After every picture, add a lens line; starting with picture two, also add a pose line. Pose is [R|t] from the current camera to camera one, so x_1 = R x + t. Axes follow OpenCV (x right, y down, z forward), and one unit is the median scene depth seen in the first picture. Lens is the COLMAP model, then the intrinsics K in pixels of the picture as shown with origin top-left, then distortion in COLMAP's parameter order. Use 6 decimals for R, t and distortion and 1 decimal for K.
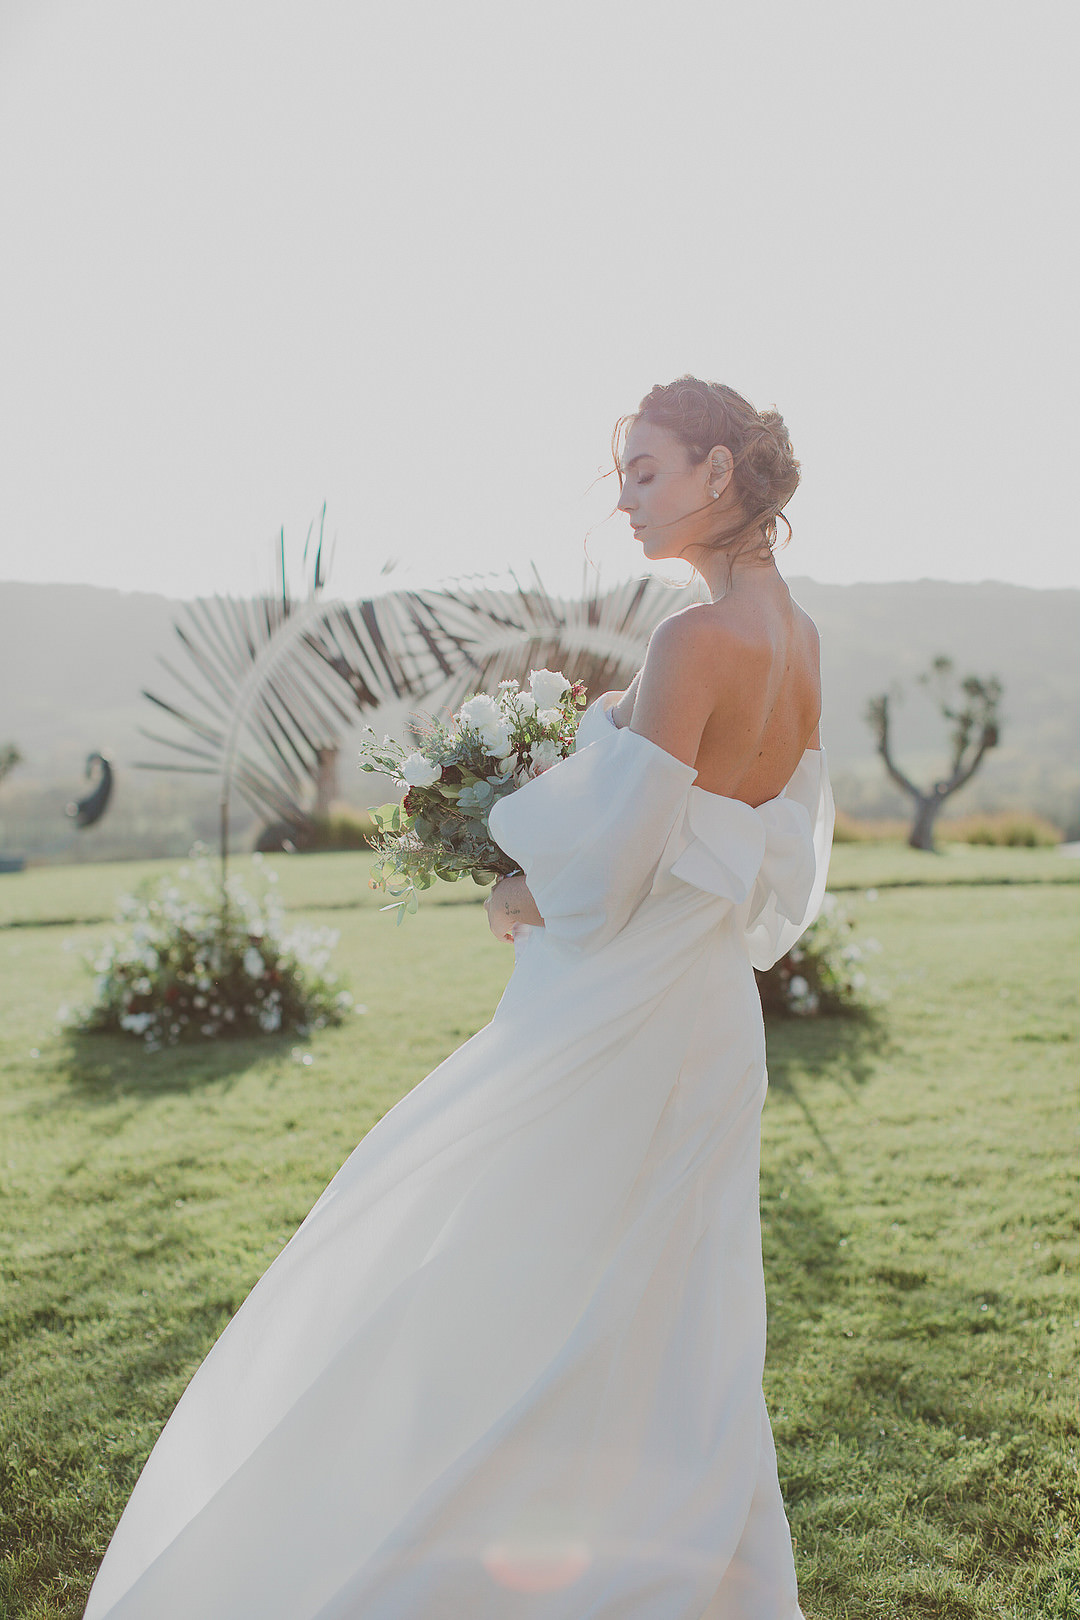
lens RADIAL K [[2367.9, 0, 540.0], [0, 2367.9, 810.0], [0, 0, 1]] dist [-0.195907, 0.469116]
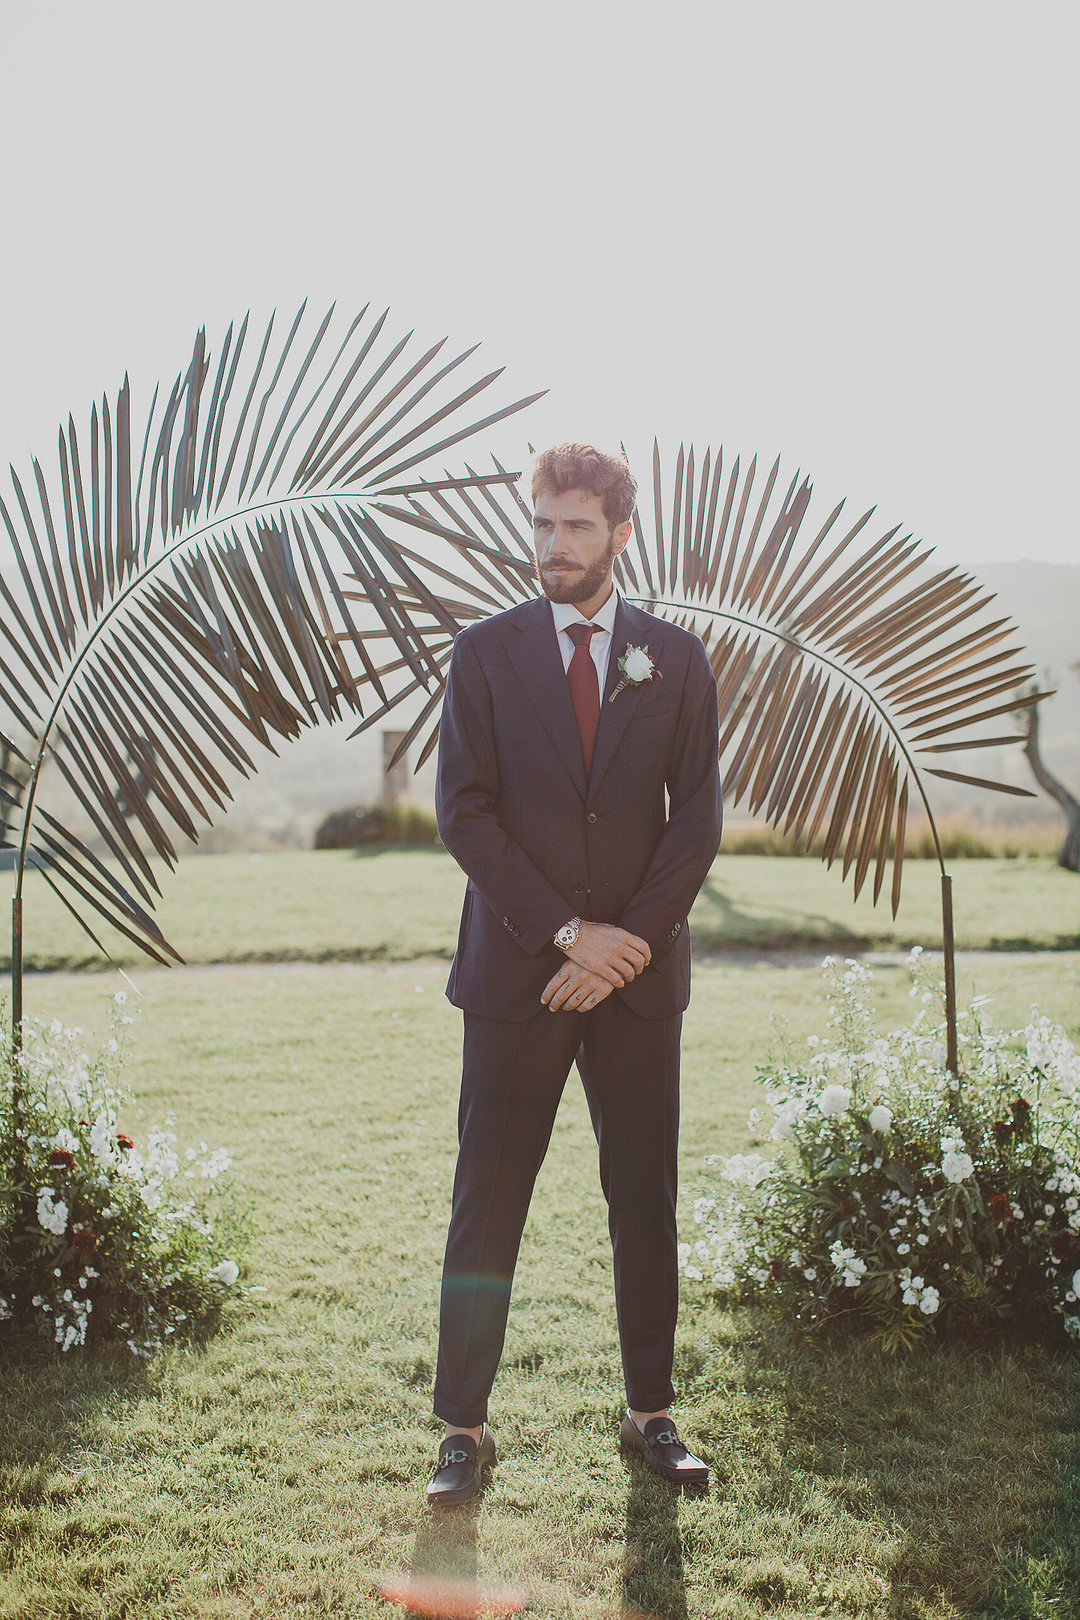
lens RADIAL K [[2367.9, 0, 540.0], [0, 2367.9, 810.0], [0, 0, 1]] dist [-0.195907, 0.469116]
pose [[0.999118, 0.014777, -0.039301, 0.012744], [-0.014394, 0.999846, 0.010012, -0.048264], [0.039443, -0.009437, 0.999177, 0.702615]]
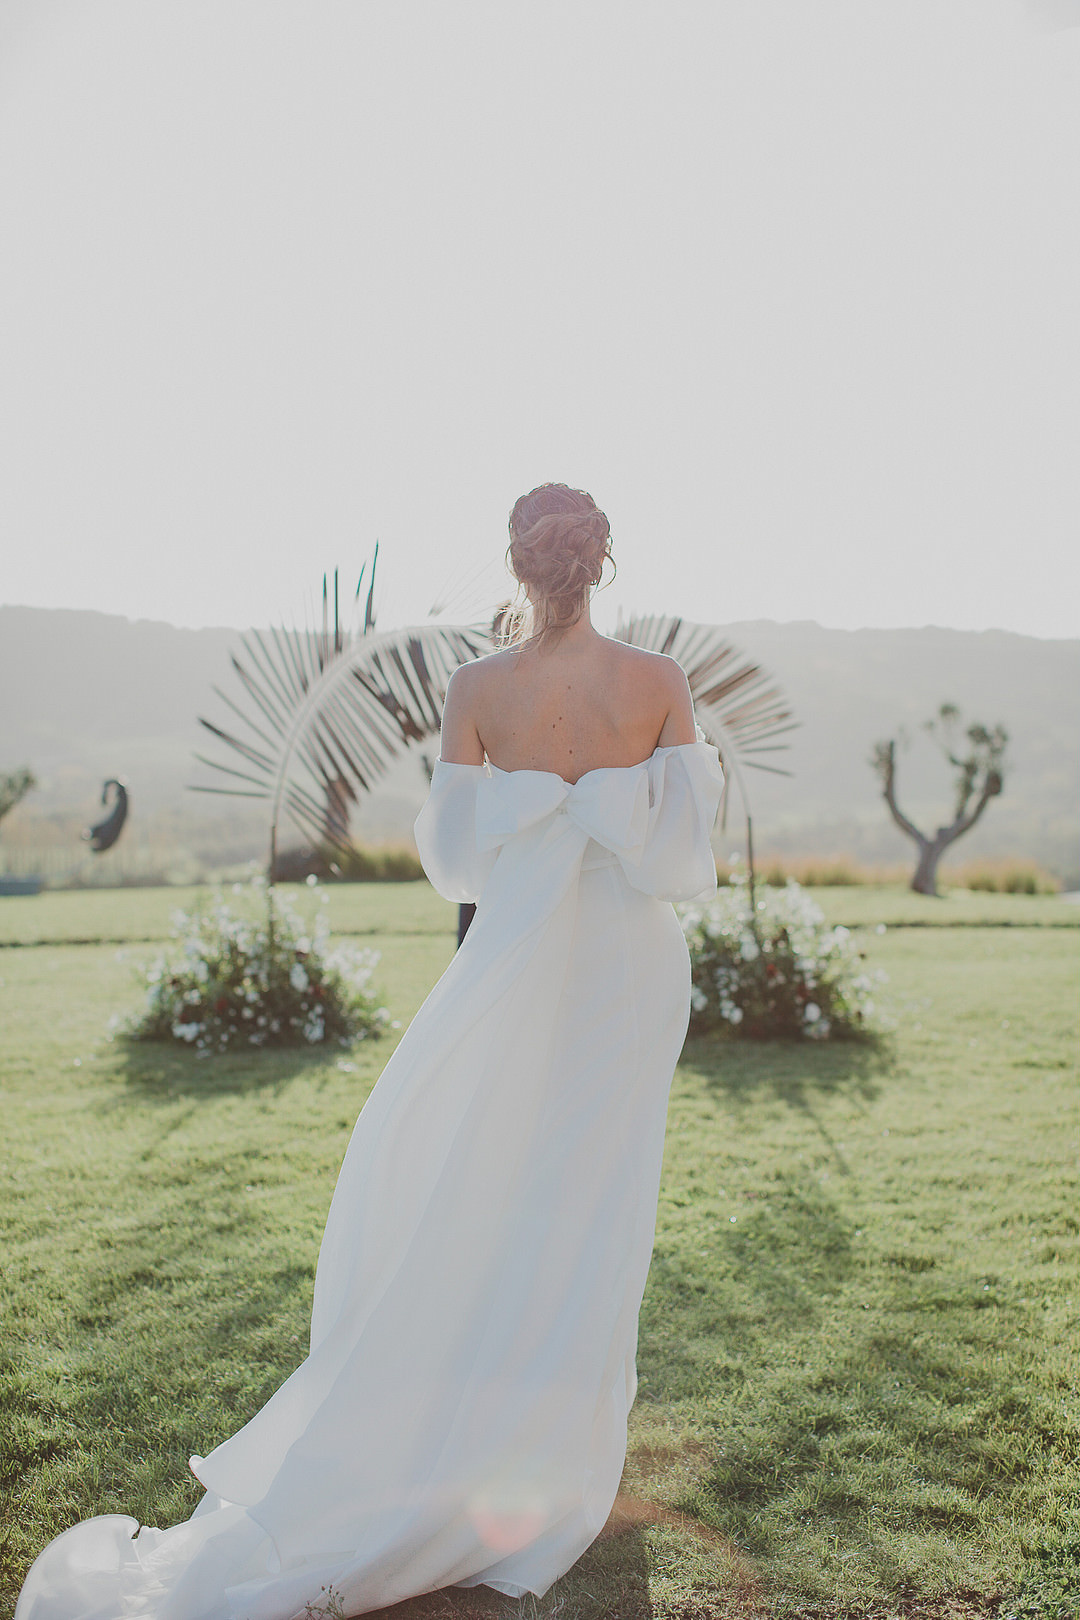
lens RADIAL K [[2367.9, 0, 540.0], [0, 2367.9, 810.0], [0, 0, 1]] dist [-0.195907, 0.469116]
pose [[0.999687, 0.025003, -0.000315, -0.021569], [-0.025005, 0.999557, -0.016119, 0.005875], [-0.000089, 0.016122, 0.999870, -0.091375]]
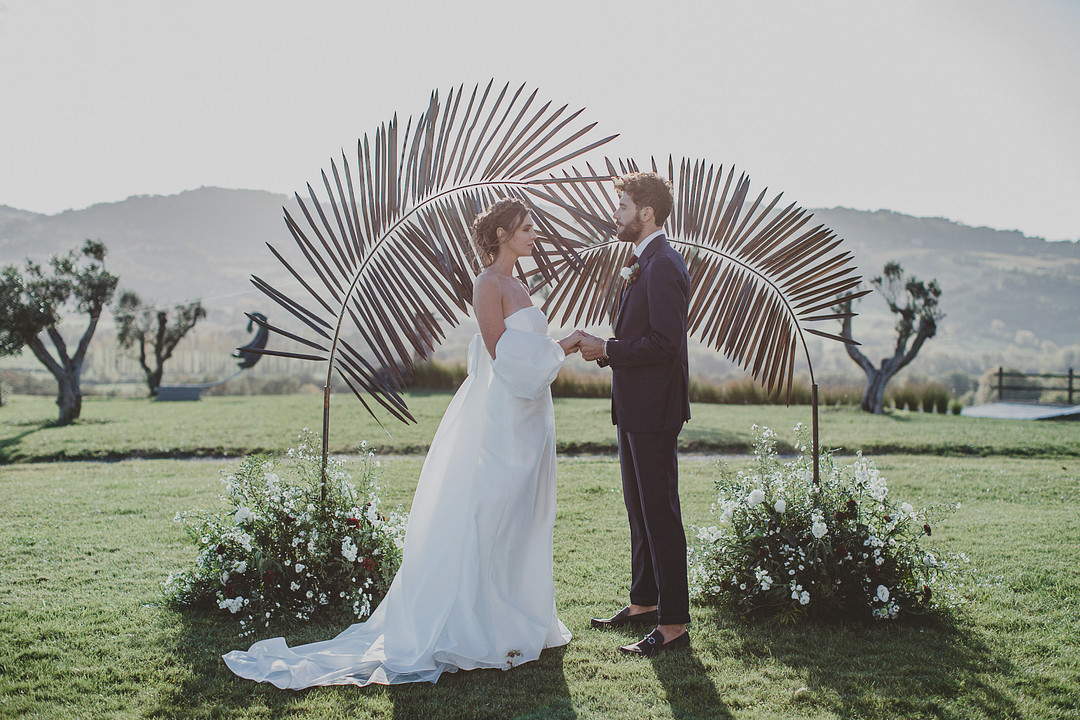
lens RADIAL K [[1630.5, 0, 540.6], [0, 1630.5, 337.8], [0, 0, 1]] dist [-0.192537, 0.417009]
pose [[0.999213, 0.035648, -0.017389, -0.043016], [-0.035861, 0.999283, -0.012138, -0.031175], [0.016944, 0.012752, 0.999775, 0.437869]]
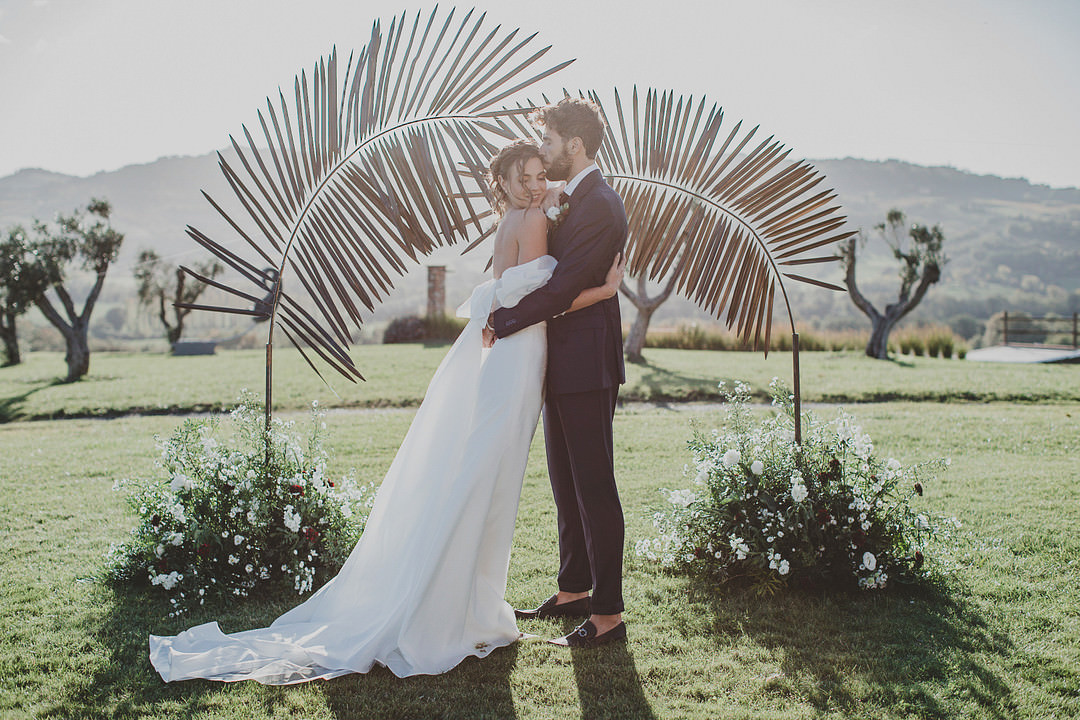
lens RADIAL K [[1578.6, 0, 540.0], [0, 1578.6, 360.0], [0, 0, 1]] dist [-0.195907, 0.469116]
pose [[0.999312, 0.022970, -0.029122, -0.006680], [-0.021988, 0.999194, 0.033588, -0.032770], [0.029870, -0.032925, 0.999011, 0.553334]]
